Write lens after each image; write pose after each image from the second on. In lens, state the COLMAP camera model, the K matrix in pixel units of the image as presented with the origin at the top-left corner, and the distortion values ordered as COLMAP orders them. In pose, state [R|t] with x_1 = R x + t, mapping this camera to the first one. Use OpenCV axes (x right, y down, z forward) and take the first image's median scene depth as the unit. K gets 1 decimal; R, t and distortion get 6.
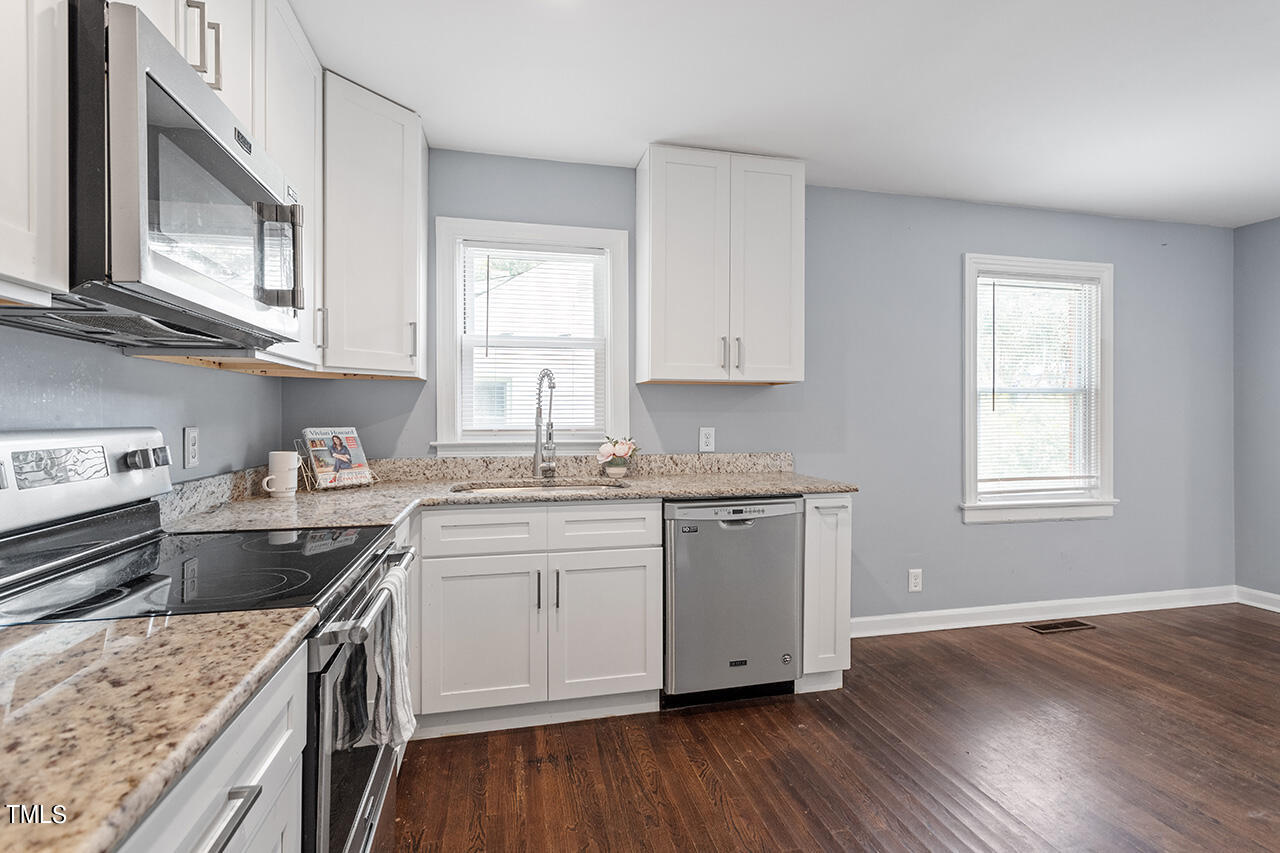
lens RADIAL K [[614.0, 0, 647.4], [0, 614.0, 413.7], [0, 0, 1]] dist [0.001539, 0.002786]
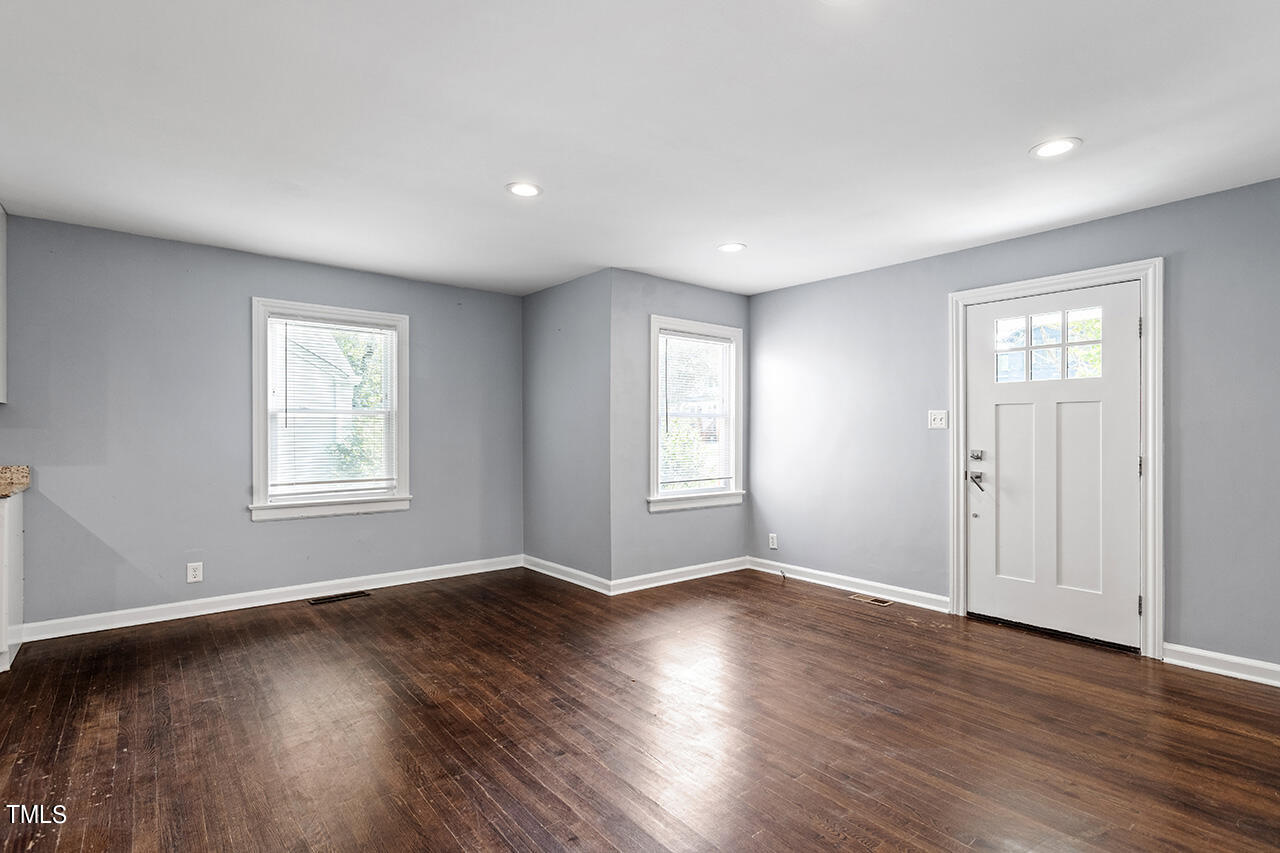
lens RADIAL K [[614.0, 0, 645.0], [0, 614.0, 433.4], [0, 0, 1]] dist [0.001539, 0.002786]
pose [[0.902316, -0.001477, 0.431073, 0.822385], [0.000749, 0.999998, 0.001859, 0.005741], [-0.431075, -0.001355, 0.902315, -0.498964]]
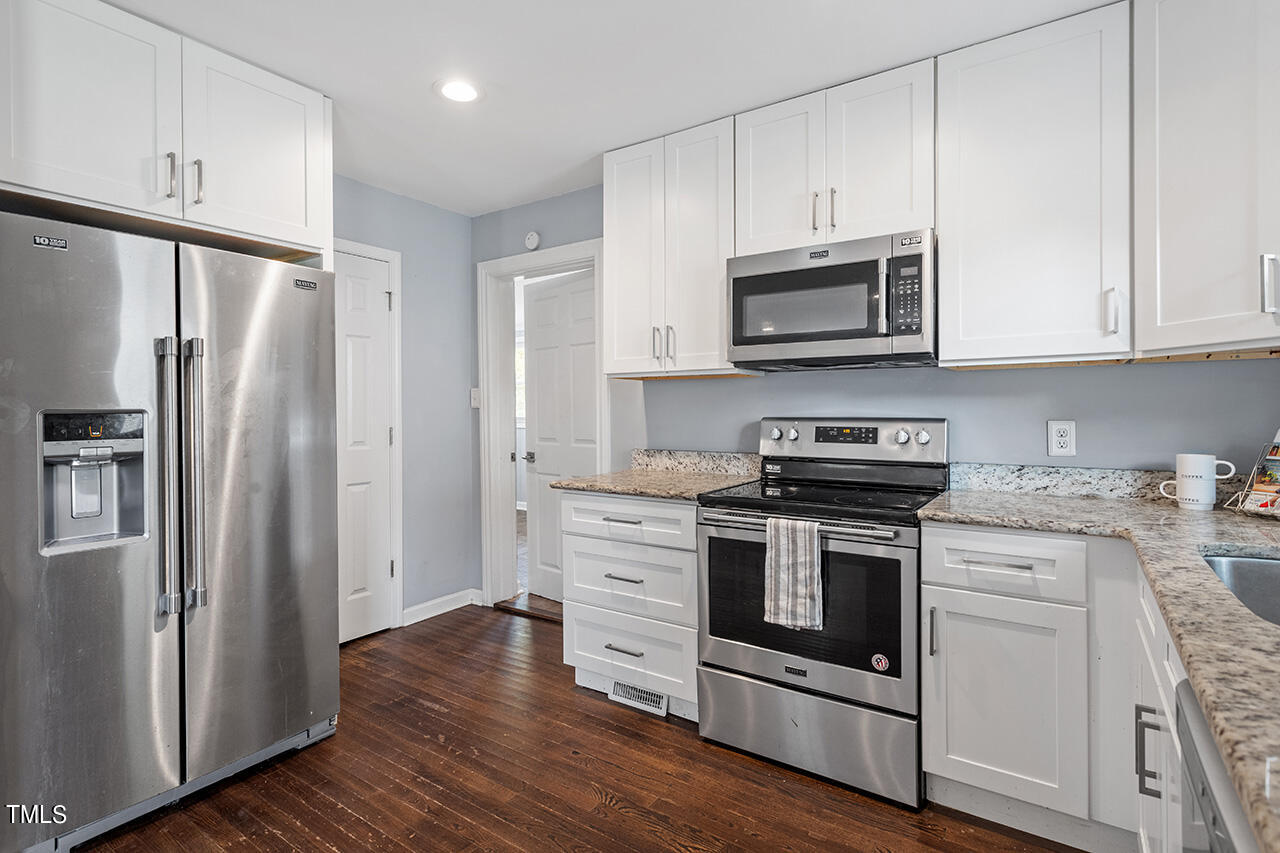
lens RADIAL K [[614.0, 0, 663.7], [0, 614.0, 415.3], [0, 0, 1]] dist [0.001539, 0.002786]
pose [[-0.730748, 0.007181, -0.682610, 0.378512], [0.001308, 0.999958, 0.009119, 0.000561], [0.682647, 0.005770, -0.730726, 0.863266]]
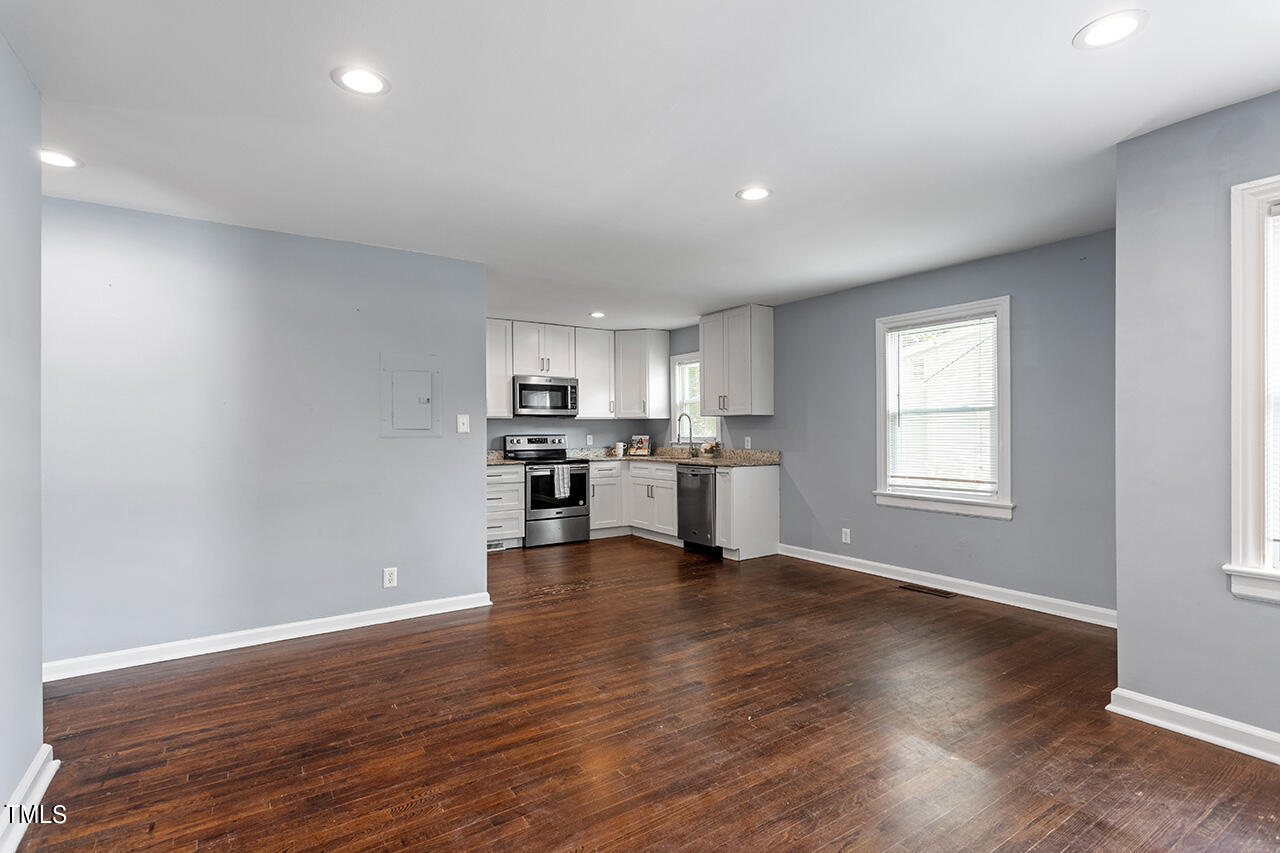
lens RADIAL K [[614.0, 0, 647.1], [0, 614.0, 430.6], [0, 0, 1]] dist [0.001539, 0.002786]
pose [[0.348020, -0.004659, -0.937475, 2.012215], [0.006217, 0.999977, -0.002661, 0.004723], [0.937466, -0.004902, 0.348041, -0.019759]]
